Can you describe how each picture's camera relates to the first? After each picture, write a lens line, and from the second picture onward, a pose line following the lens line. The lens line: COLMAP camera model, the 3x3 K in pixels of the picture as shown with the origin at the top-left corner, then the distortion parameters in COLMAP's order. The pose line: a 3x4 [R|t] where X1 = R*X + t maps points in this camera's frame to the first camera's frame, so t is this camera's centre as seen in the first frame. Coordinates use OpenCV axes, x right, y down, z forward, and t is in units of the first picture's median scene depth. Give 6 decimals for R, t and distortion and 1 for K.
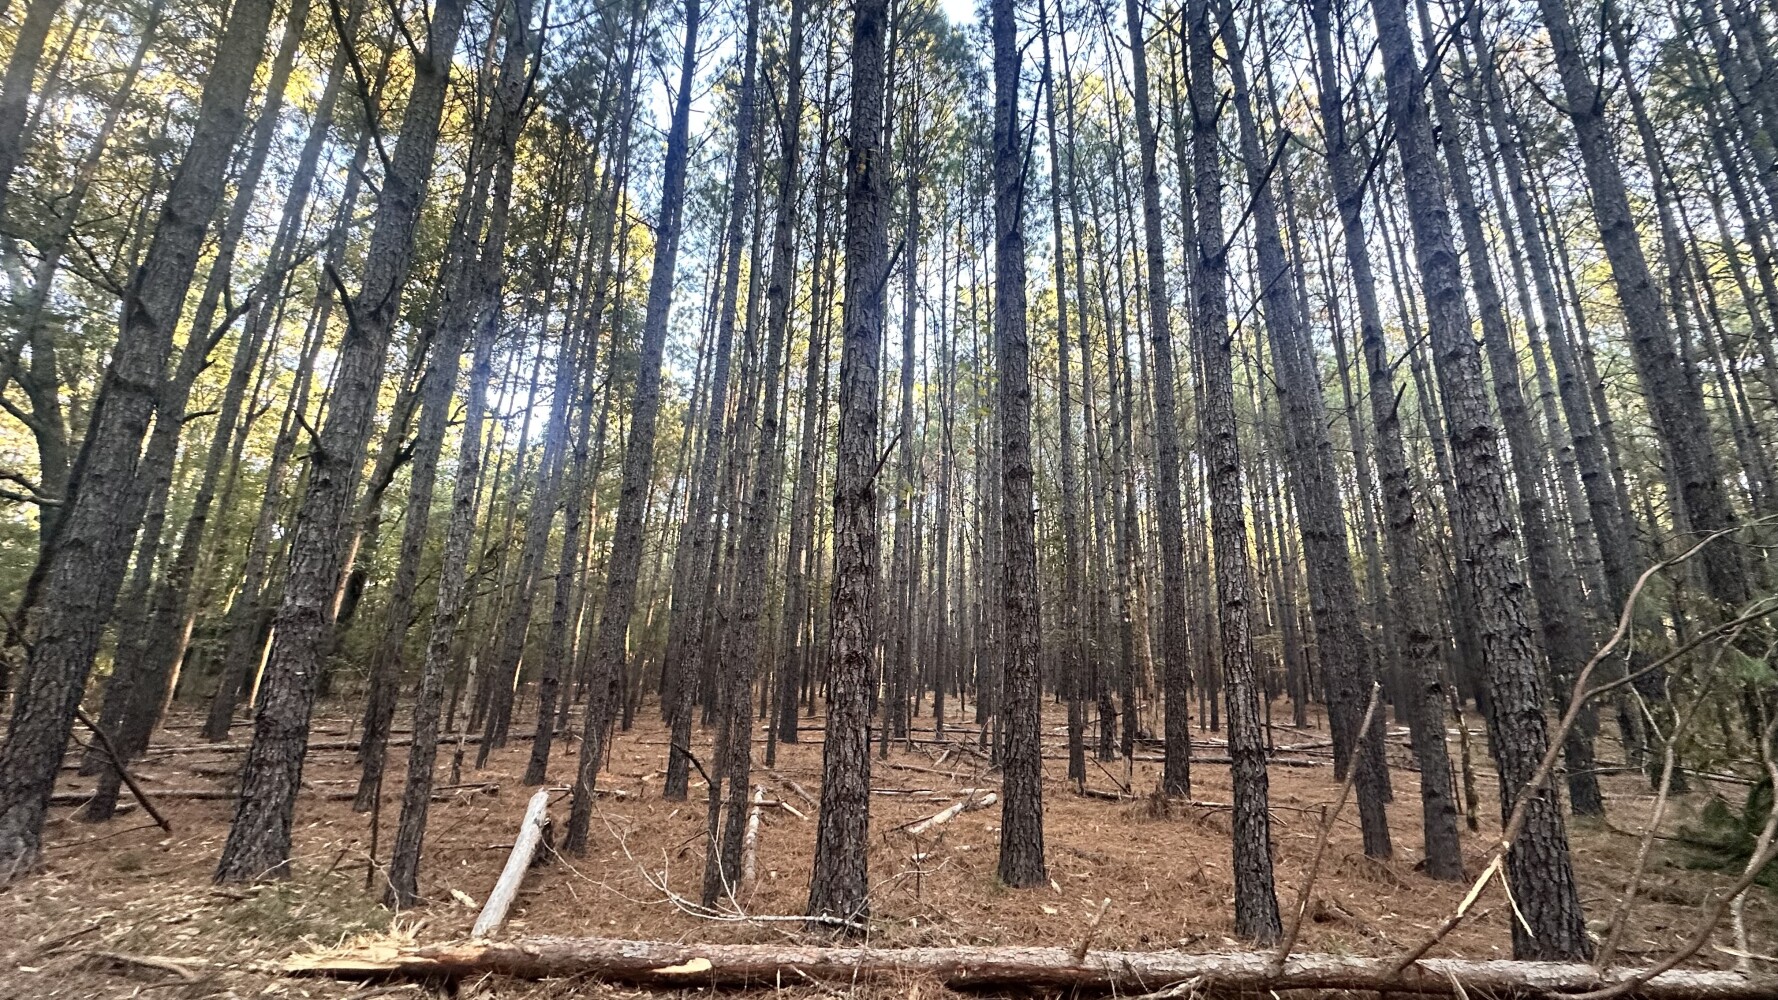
lens RADIAL K [[712.8, 0, 892.8], [0, 712.8, 496.5], [0, 0, 1]] dist [-0.001173, -0.000024]
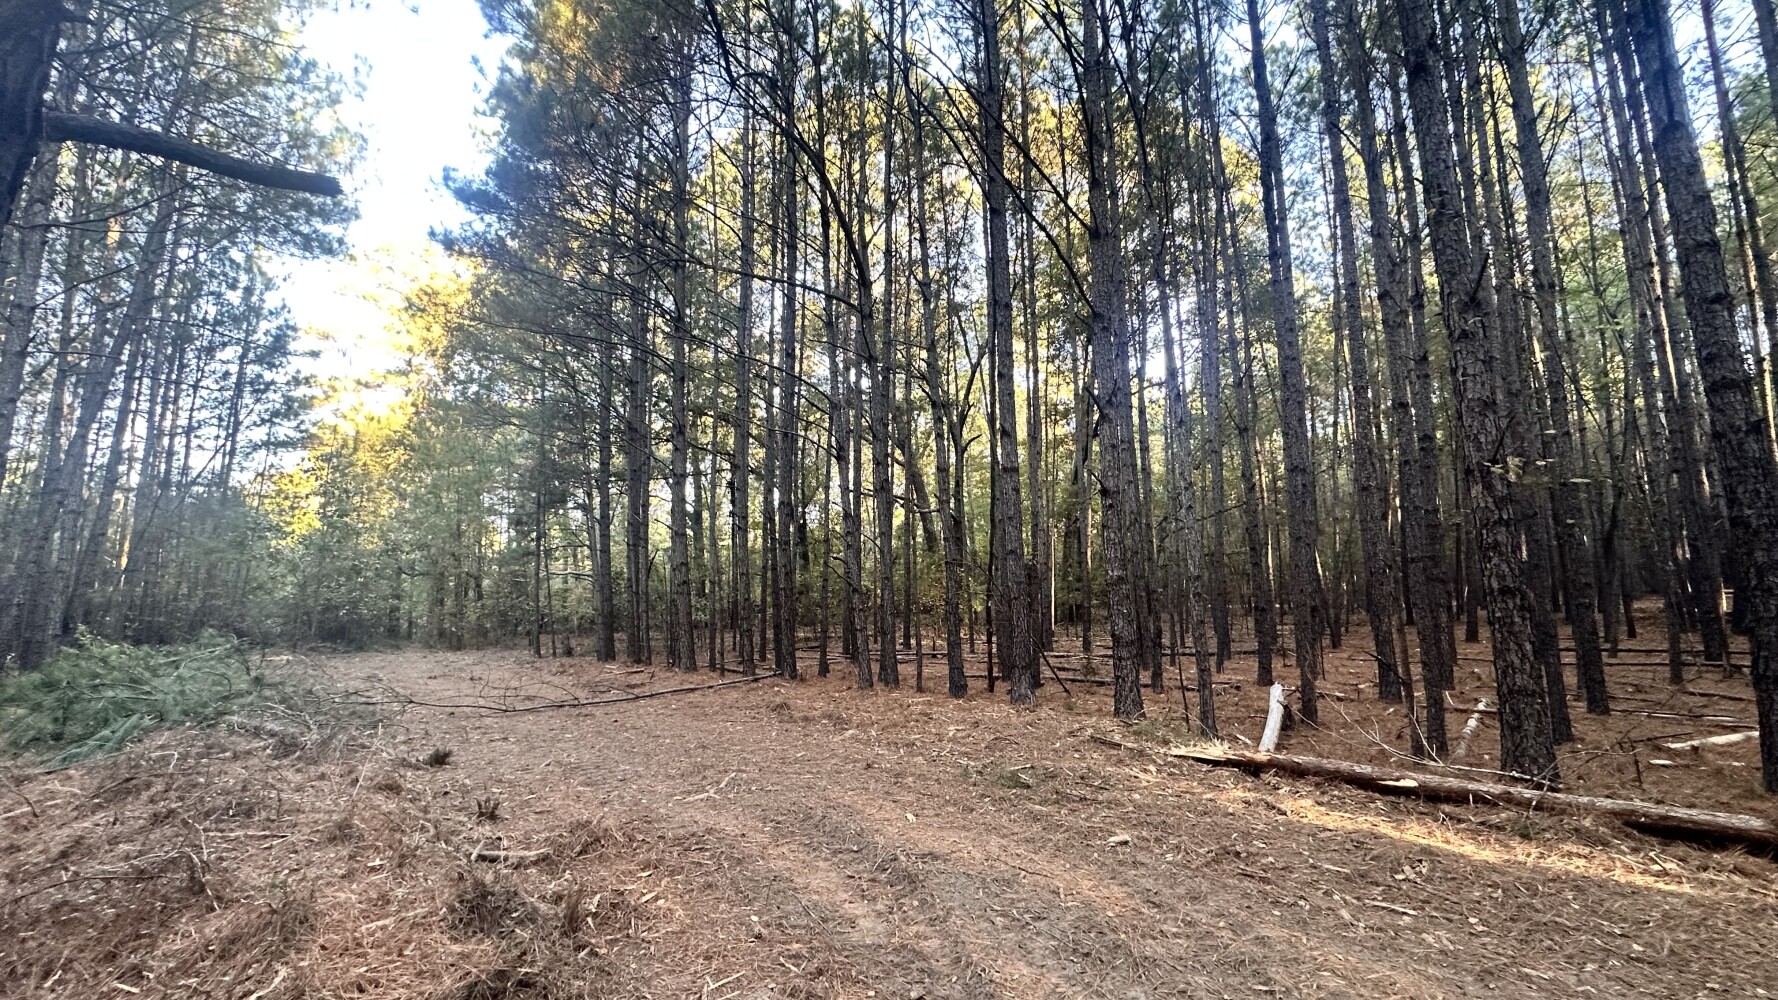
lens RADIAL K [[712.8, 0, 889.4], [0, 712.8, 503.5], [0, 0, 1]] dist [-0.001173, -0.000024]
pose [[0.623509, -0.141822, -0.768846, 0.183110], [0.228509, 0.973525, 0.005735, -0.134245], [0.747677, -0.179264, 0.639409, -0.450708]]
